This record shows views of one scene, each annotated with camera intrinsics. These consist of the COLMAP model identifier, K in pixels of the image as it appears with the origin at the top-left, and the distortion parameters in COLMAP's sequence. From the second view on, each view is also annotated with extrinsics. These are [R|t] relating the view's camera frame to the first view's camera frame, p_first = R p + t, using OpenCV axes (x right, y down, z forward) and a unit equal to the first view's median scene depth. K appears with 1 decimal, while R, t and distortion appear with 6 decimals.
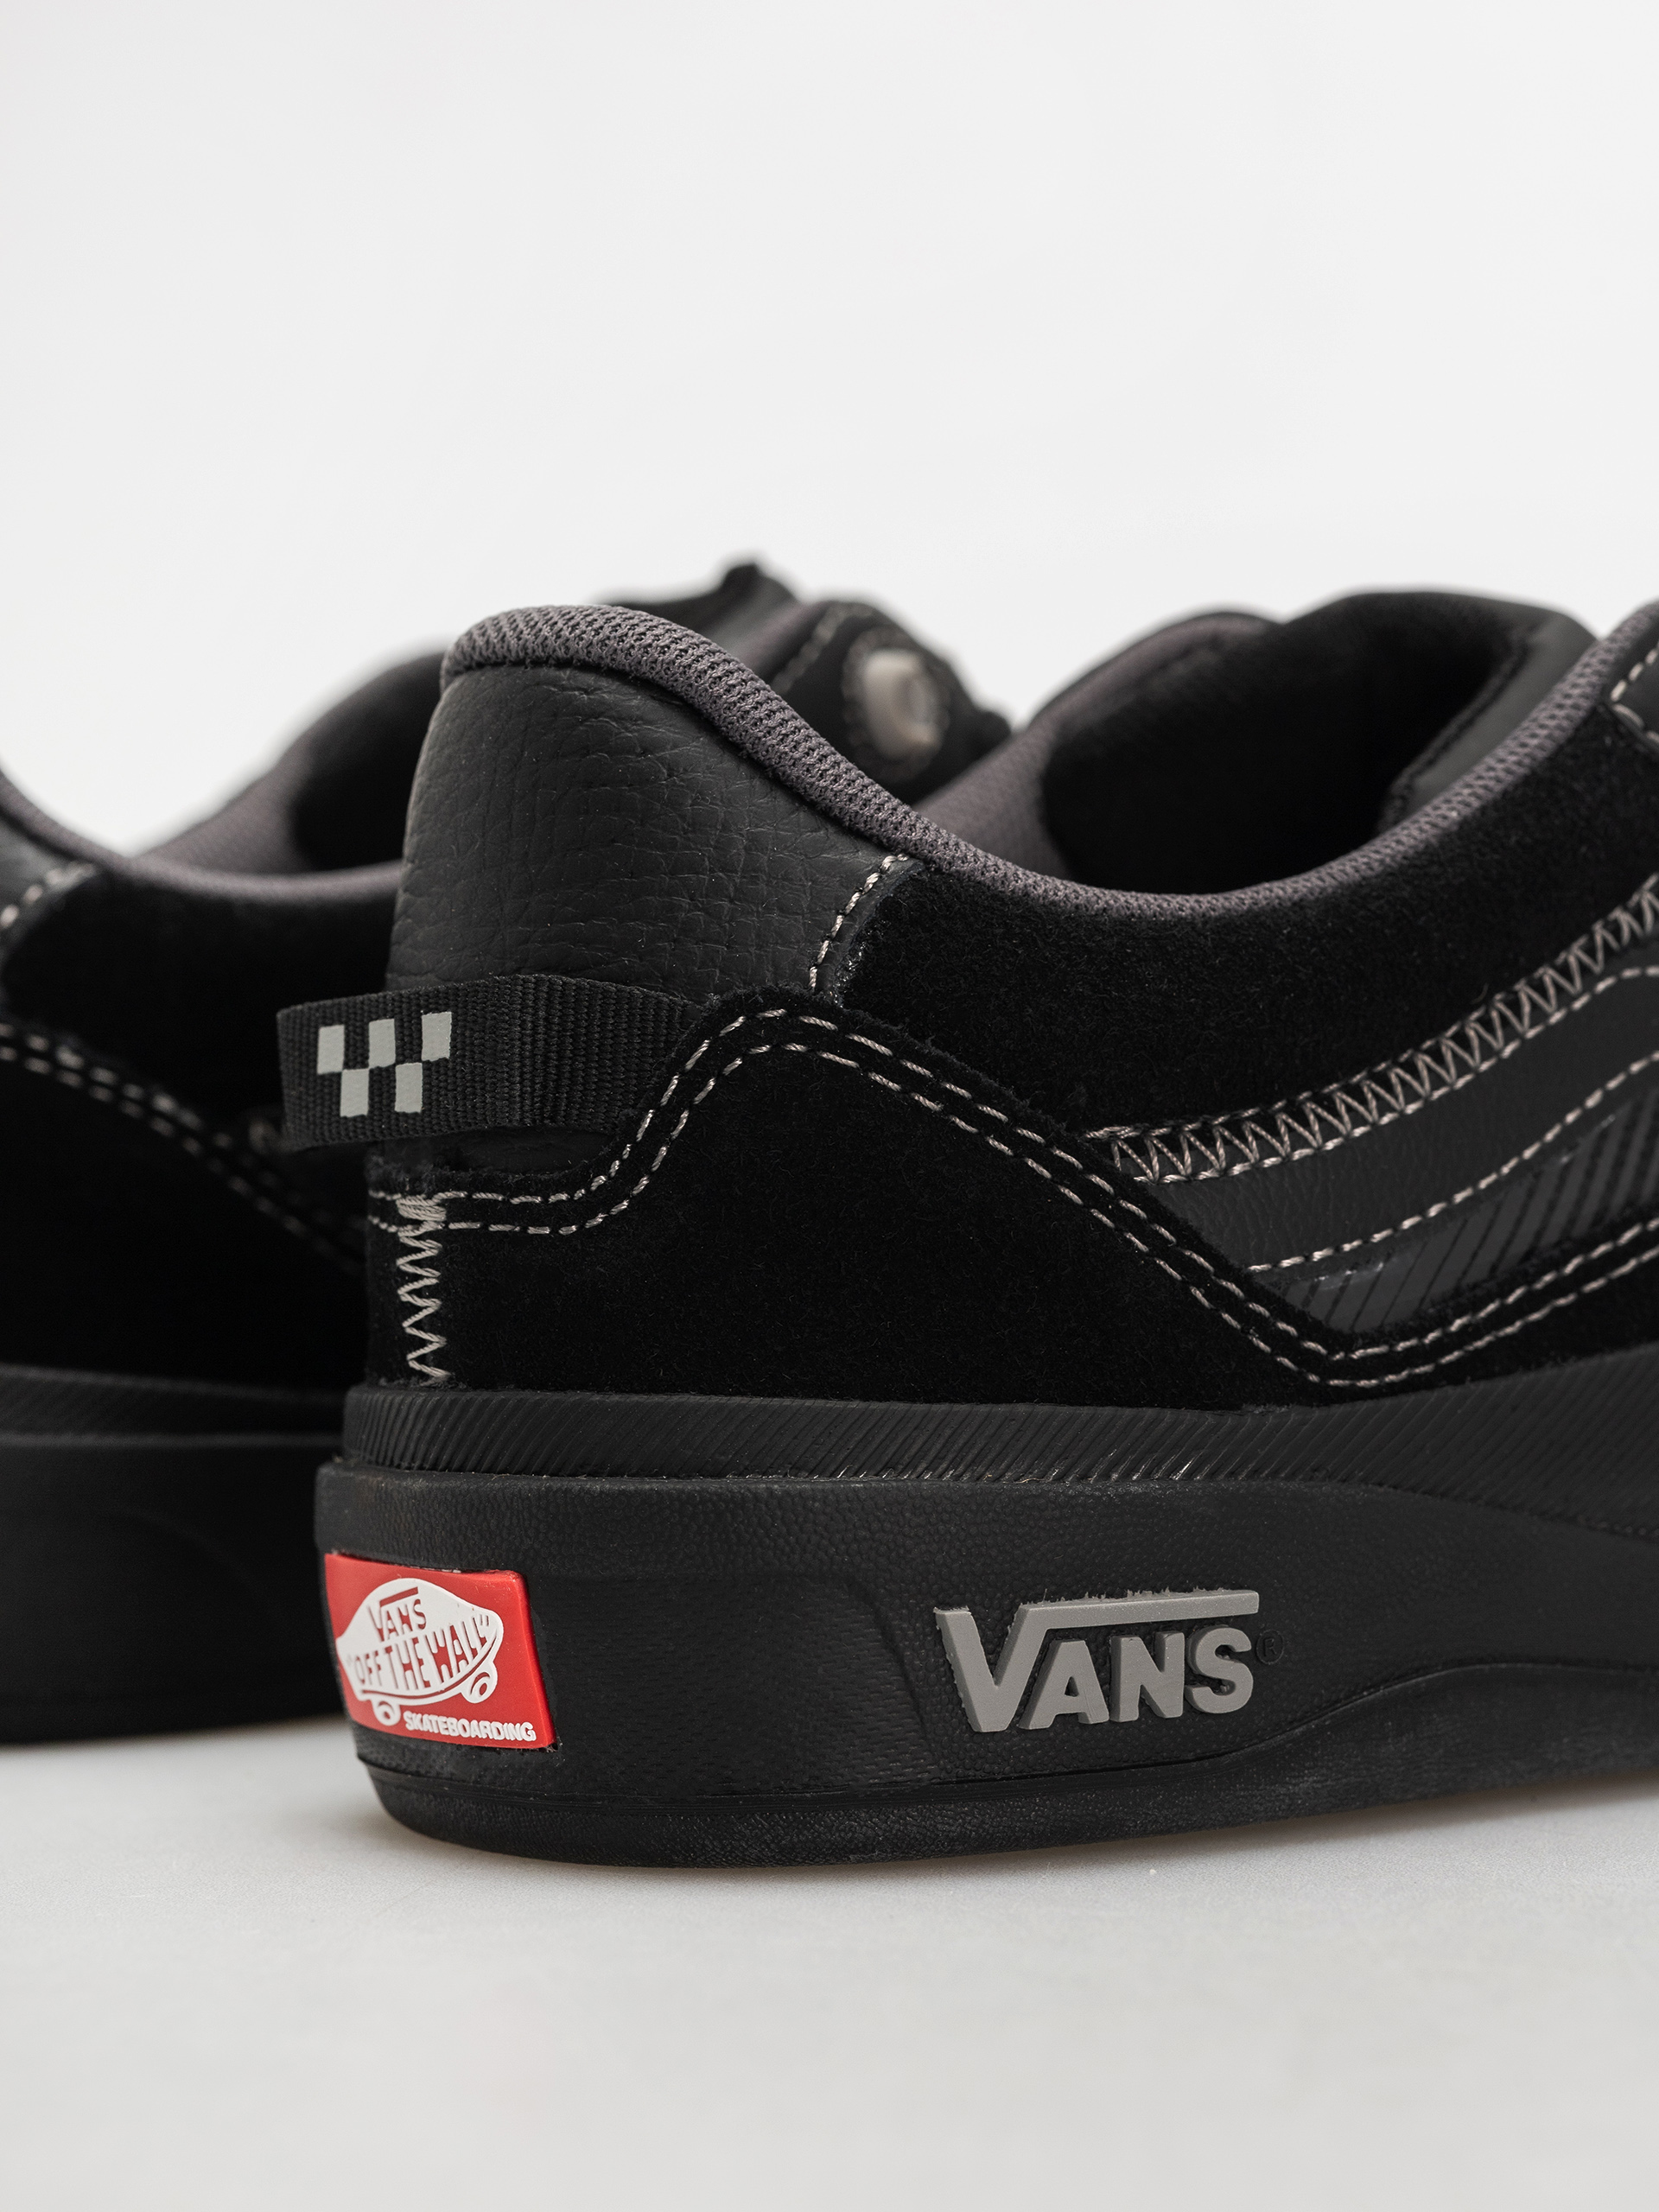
lens RADIAL K [[6616.2, 0, 829.5], [0, 6616.2, 1106.0], [0, 0, 1]] dist [-0.121816, -0.282382]
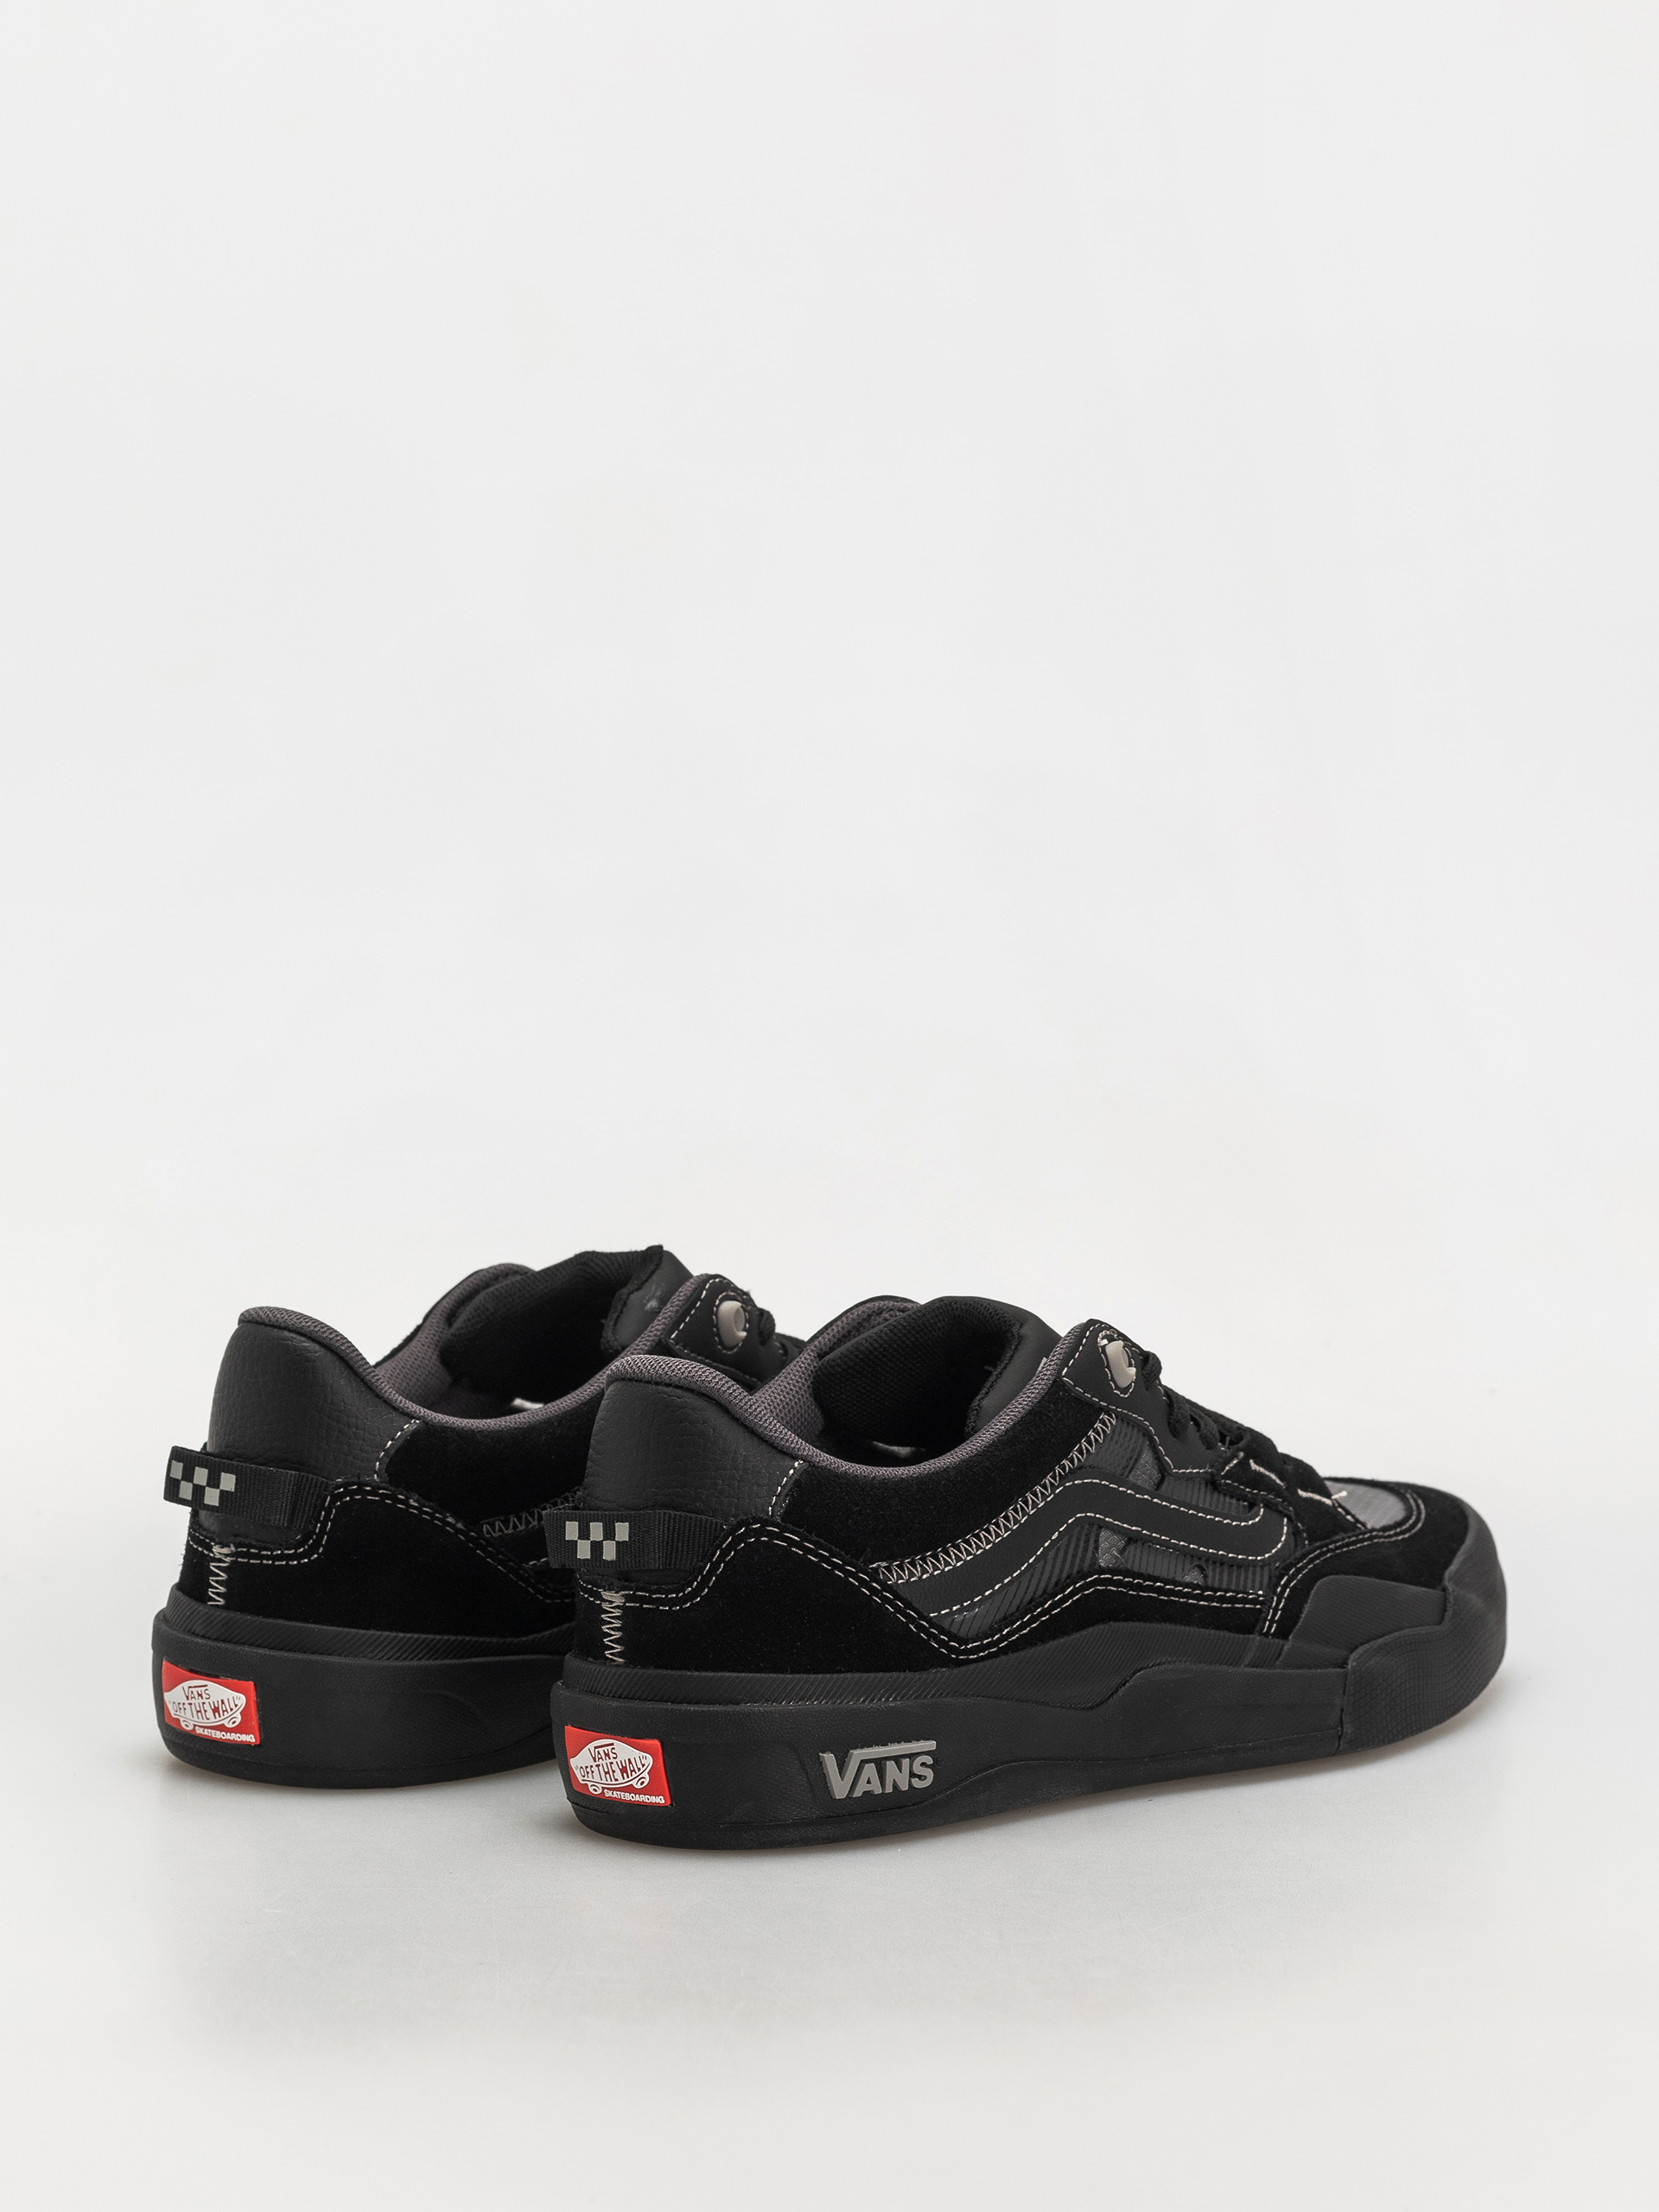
lens RADIAL K [[6616.2, 0, 829.5], [0, 6616.2, 1106.0], [0, 0, 1]] dist [-0.121816, -0.282382]
pose [[0.990117, -0.001646, 0.140233, -0.340639], [-0.005077, 0.998855, 0.047567, -0.299641], [-0.140151, -0.047809, 0.988975, -1.557330]]
